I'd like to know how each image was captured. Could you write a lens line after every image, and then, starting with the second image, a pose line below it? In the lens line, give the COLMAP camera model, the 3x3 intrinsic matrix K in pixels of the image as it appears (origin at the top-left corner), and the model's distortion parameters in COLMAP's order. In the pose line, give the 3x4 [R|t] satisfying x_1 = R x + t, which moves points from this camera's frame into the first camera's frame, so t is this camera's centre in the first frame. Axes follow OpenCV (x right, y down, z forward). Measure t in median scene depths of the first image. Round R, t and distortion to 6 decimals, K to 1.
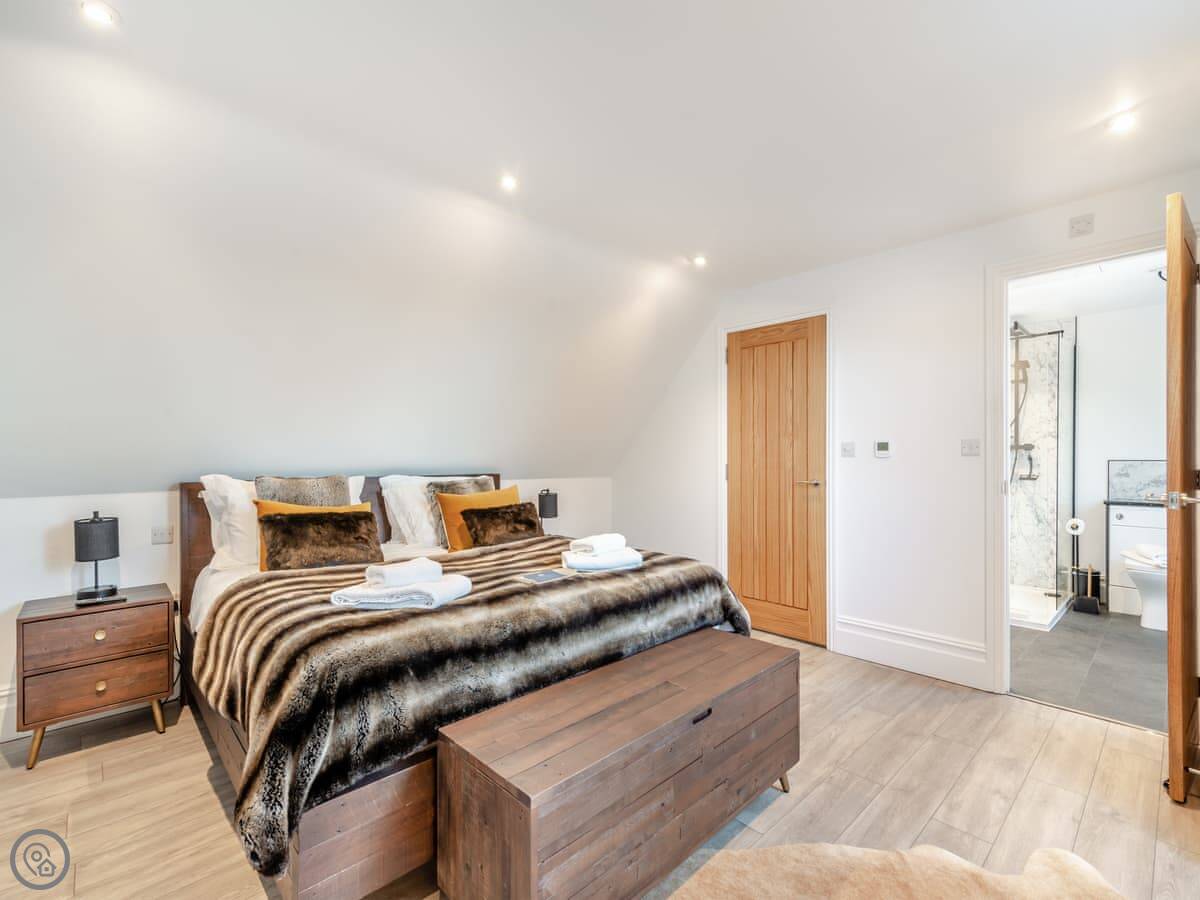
lens RADIAL K [[543.1, 0, 597.0], [0, 543.1, 460.8], [0, 0, 1]] dist [0.017956, -0.001489]
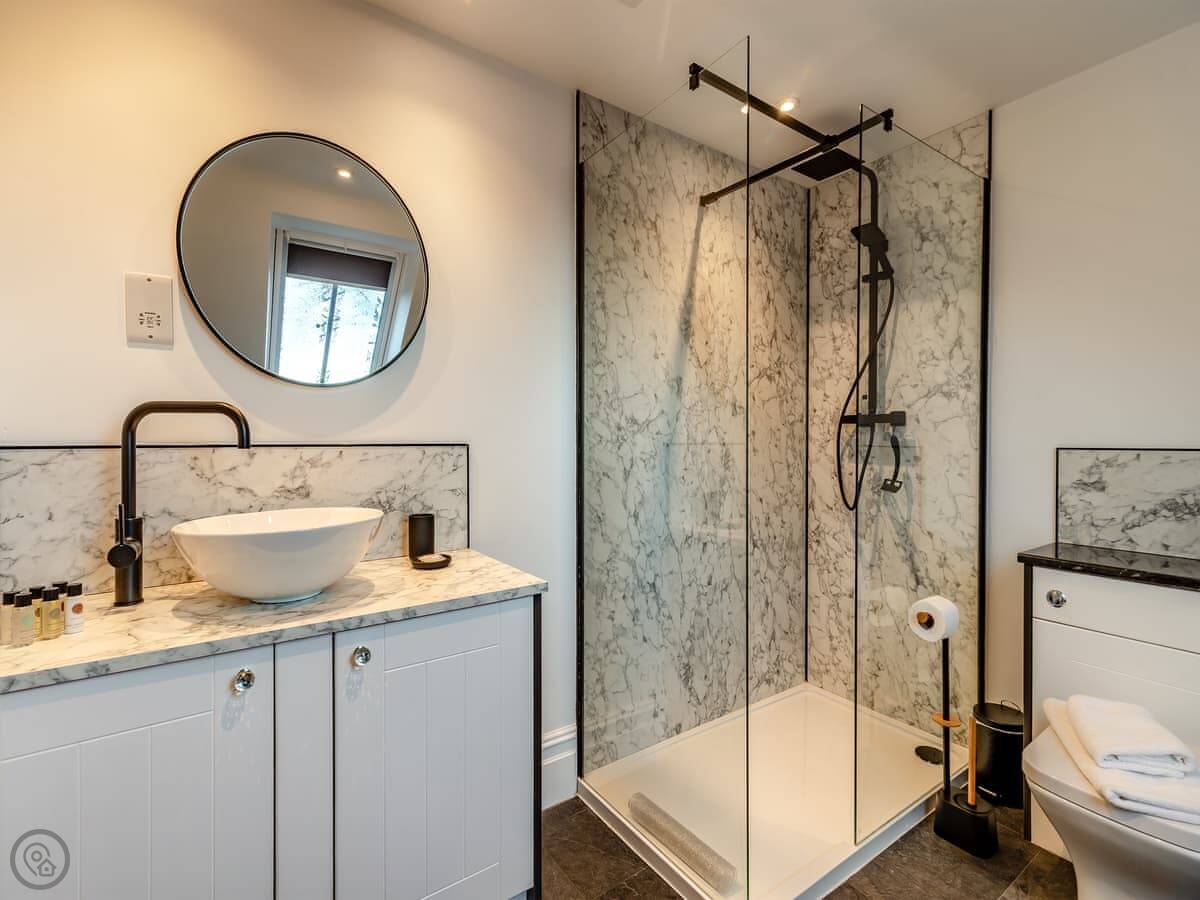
lens RADIAL K [[543.1, 0, 600.8], [0, 543.1, 448.9], [0, 0, 1]] dist [0.017956, -0.001489]
pose [[0.990027, 0.006684, -0.140720, 0.611288], [-0.006396, 0.999976, 0.002500, 0.000783], [0.140733, -0.001575, 0.990046, 0.517681]]
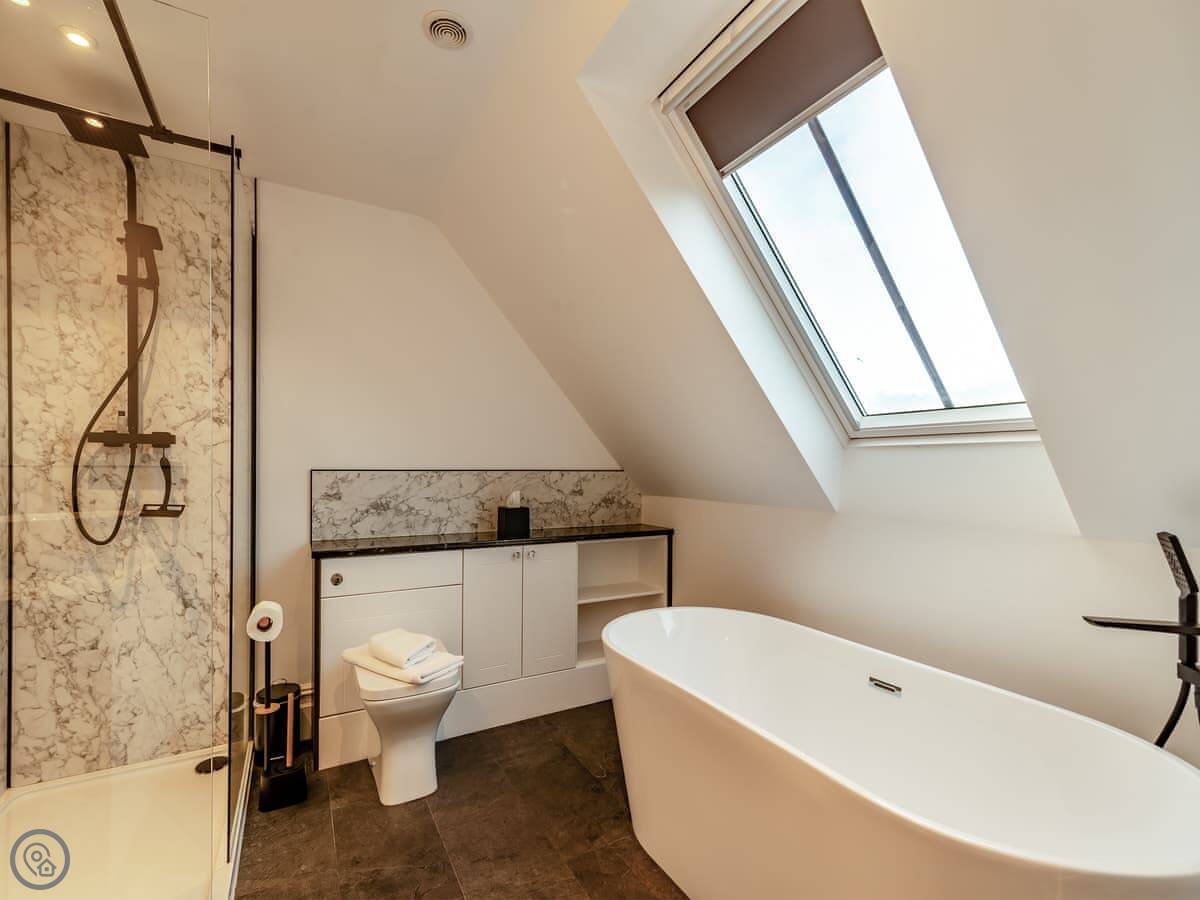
lens RADIAL K [[543.1, 0, 590.7], [0, 543.1, 469.9], [0, 0, 1]] dist [0.017956, -0.001489]
pose [[0.255802, -0.000571, 0.966729, 0.455916], [0.004590, 0.999989, -0.000624, 0.000704], [-0.966718, 0.004597, 0.255802, 0.564645]]
